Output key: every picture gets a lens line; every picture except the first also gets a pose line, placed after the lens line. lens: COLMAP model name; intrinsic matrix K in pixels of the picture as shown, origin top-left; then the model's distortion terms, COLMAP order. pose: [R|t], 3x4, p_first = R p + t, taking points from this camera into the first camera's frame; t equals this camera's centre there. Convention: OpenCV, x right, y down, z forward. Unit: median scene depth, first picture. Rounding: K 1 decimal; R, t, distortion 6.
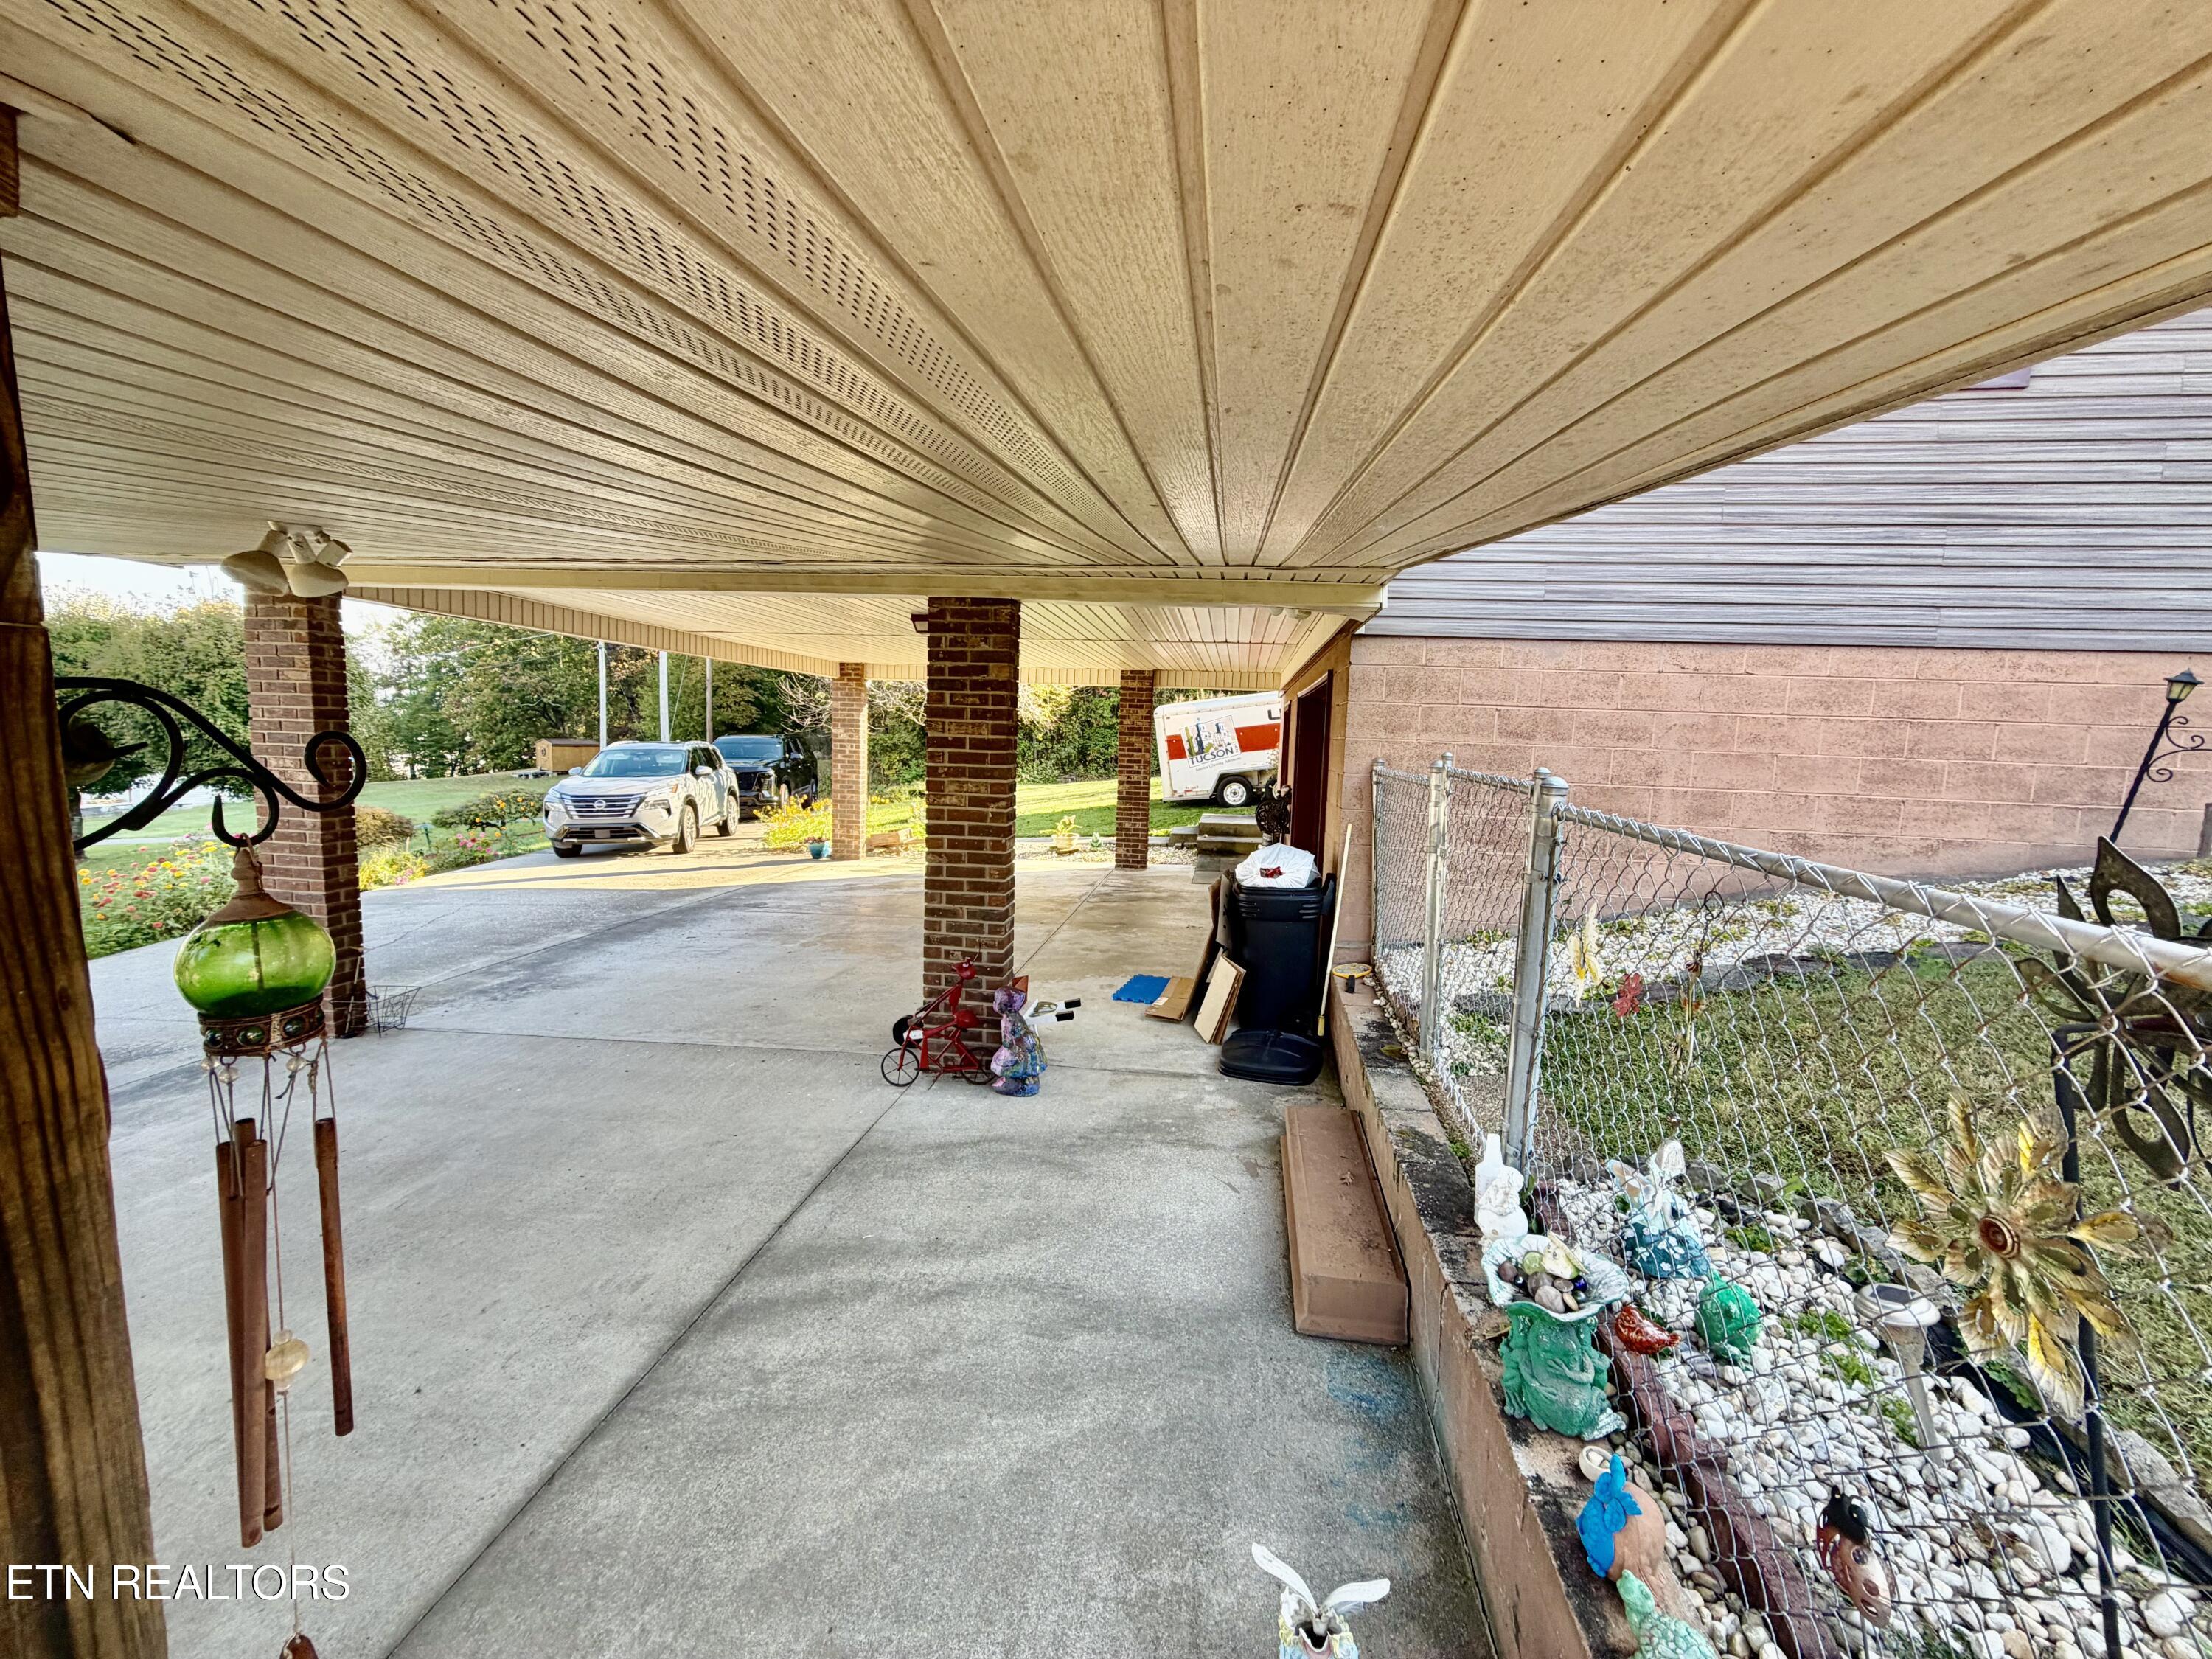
lens RADIAL K [[877.7, 0, 1101.0], [0, 877.7, 828.7], [0, 0, 1]] dist [0.000893, -0.000047]
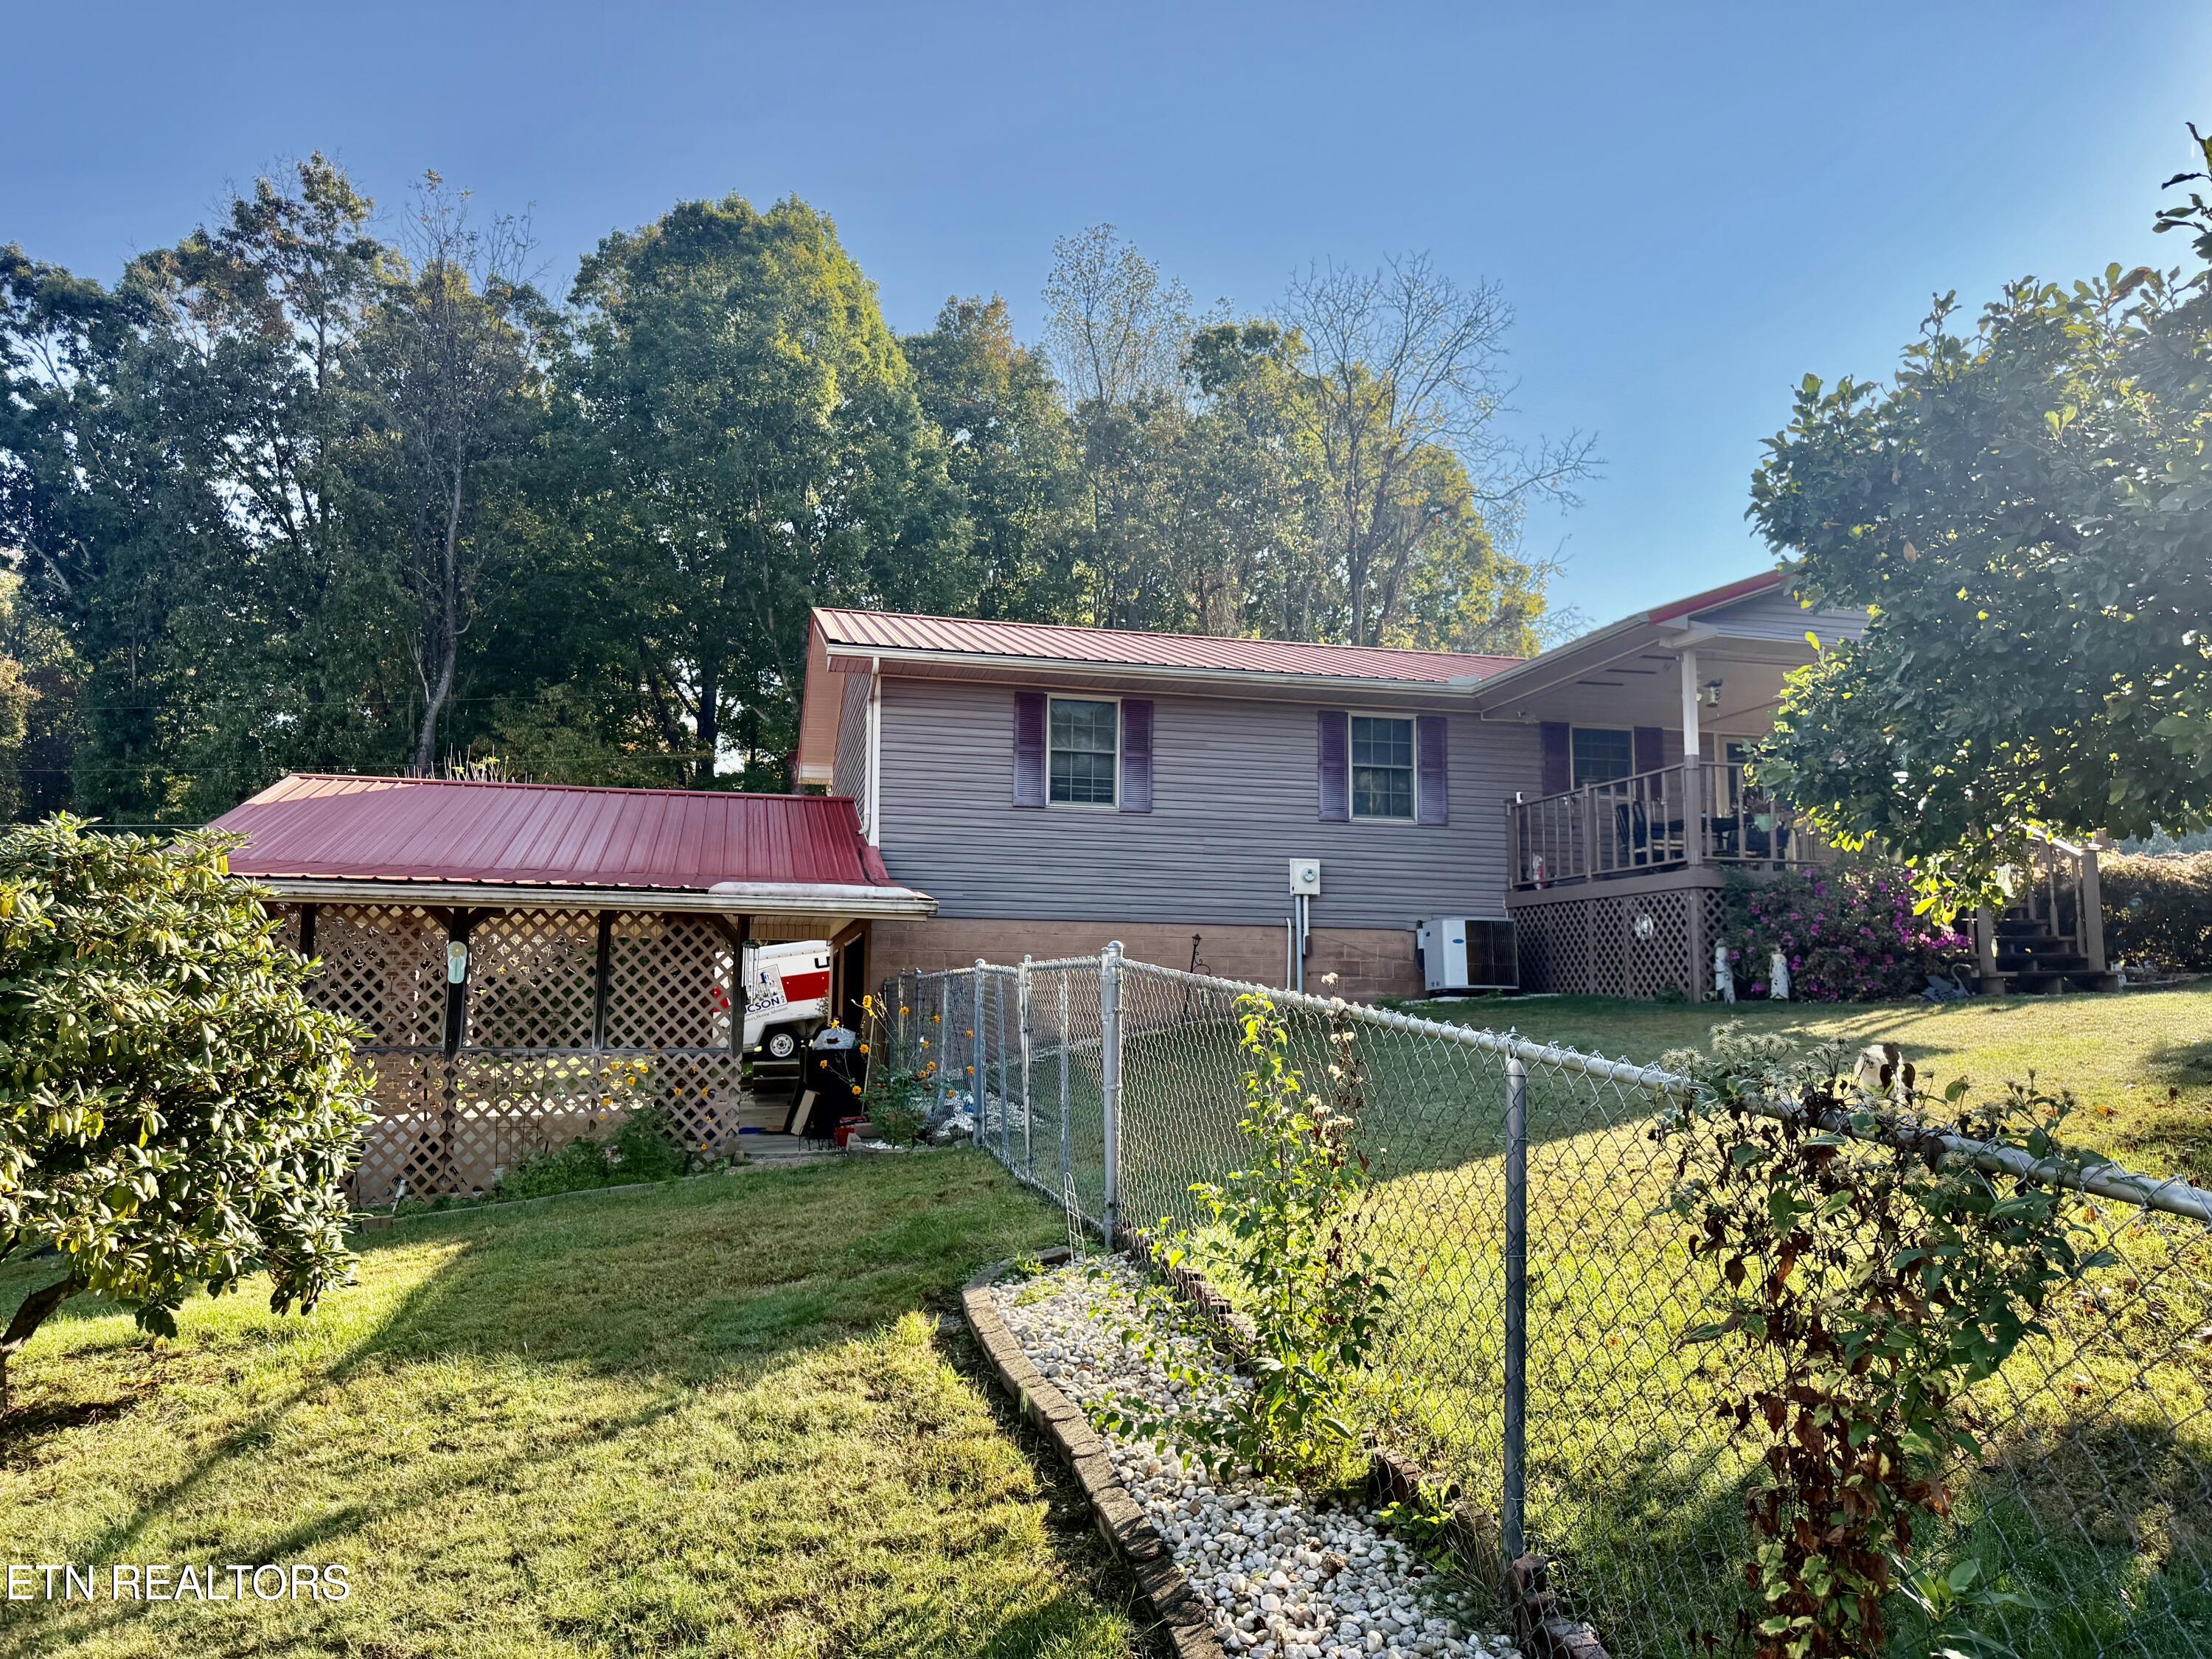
lens RADIAL K [[1554.7, 0, 1092.1], [0, 1554.7, 832.7], [0, 0, 1]] dist [0.084745, -0.118050]
pose [[0.930059, 0.017577, 0.366990, -0.172499], [0.062444, 0.976761, -0.205032, 0.110458], [-0.362066, 0.213608, 0.907348, -0.767381]]
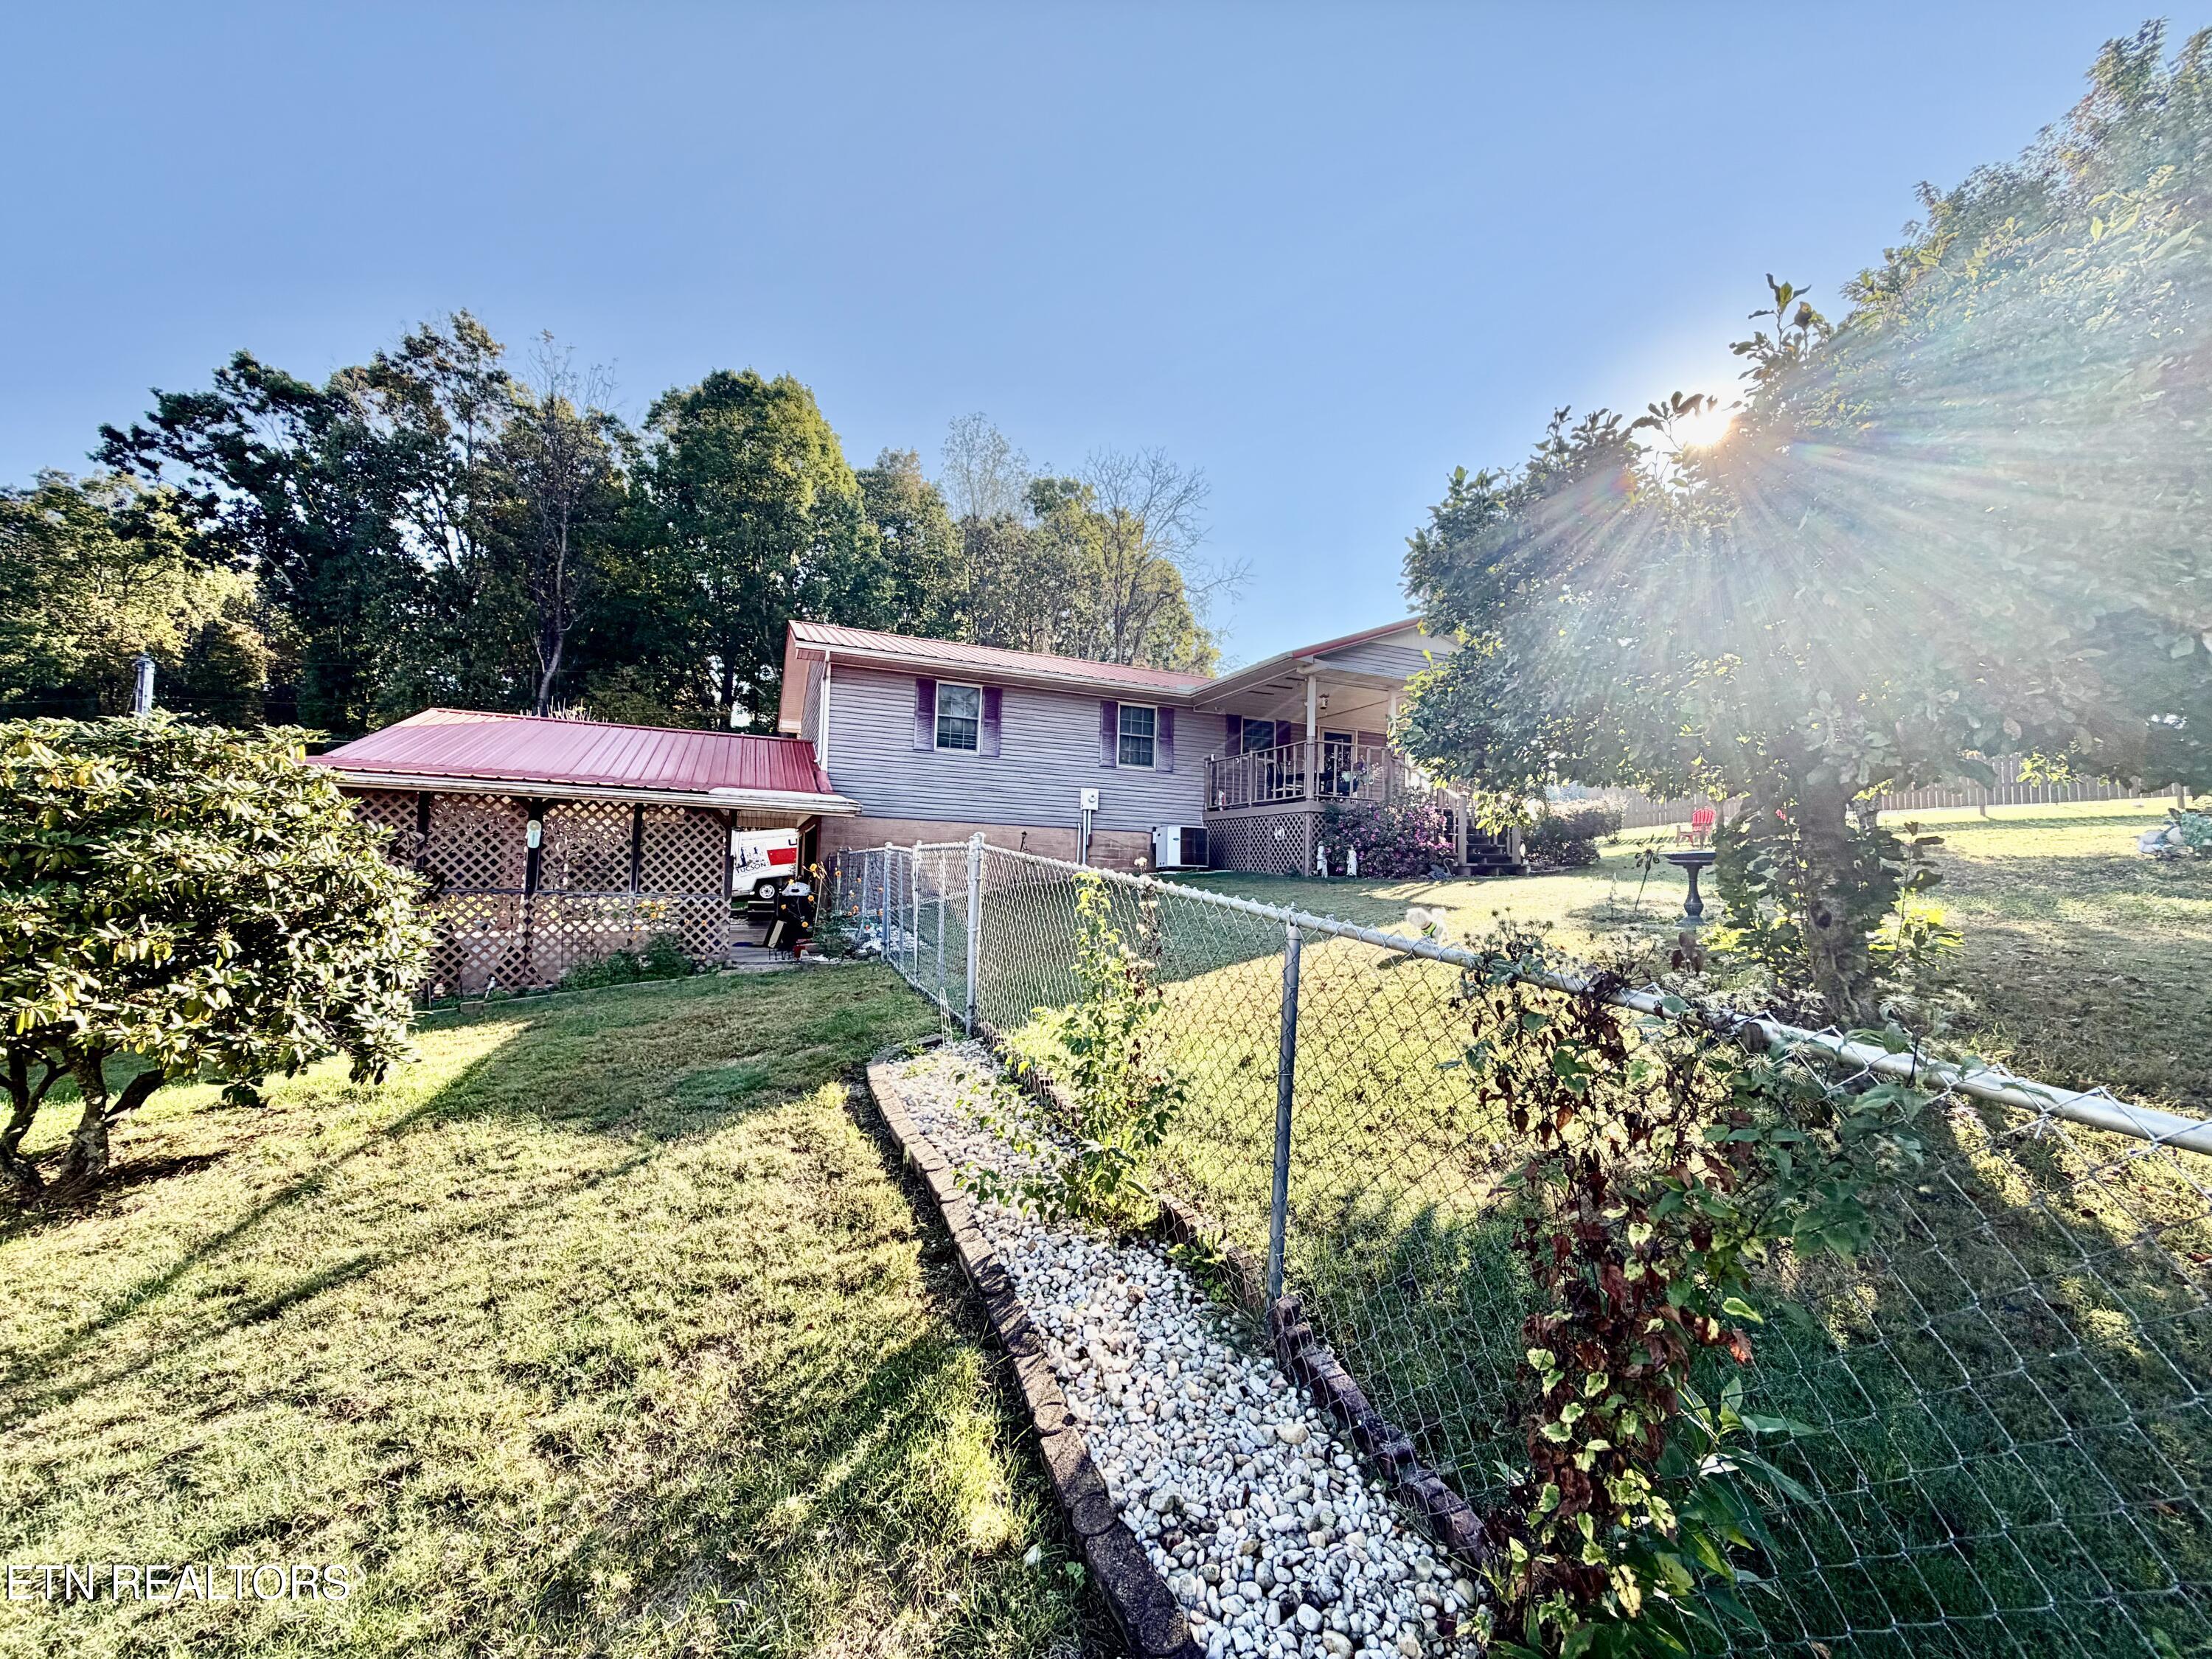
lens RADIAL K [[877.7, 0, 1101.0], [0, 877.7, 828.7], [0, 0, 1]] dist [0.000893, -0.000047]
pose [[0.859445, 0.021228, 0.510787, -0.148113], [0.056179, 0.989165, -0.135635, 0.101891], [-0.508132, 0.145267, 0.848940, -0.701577]]
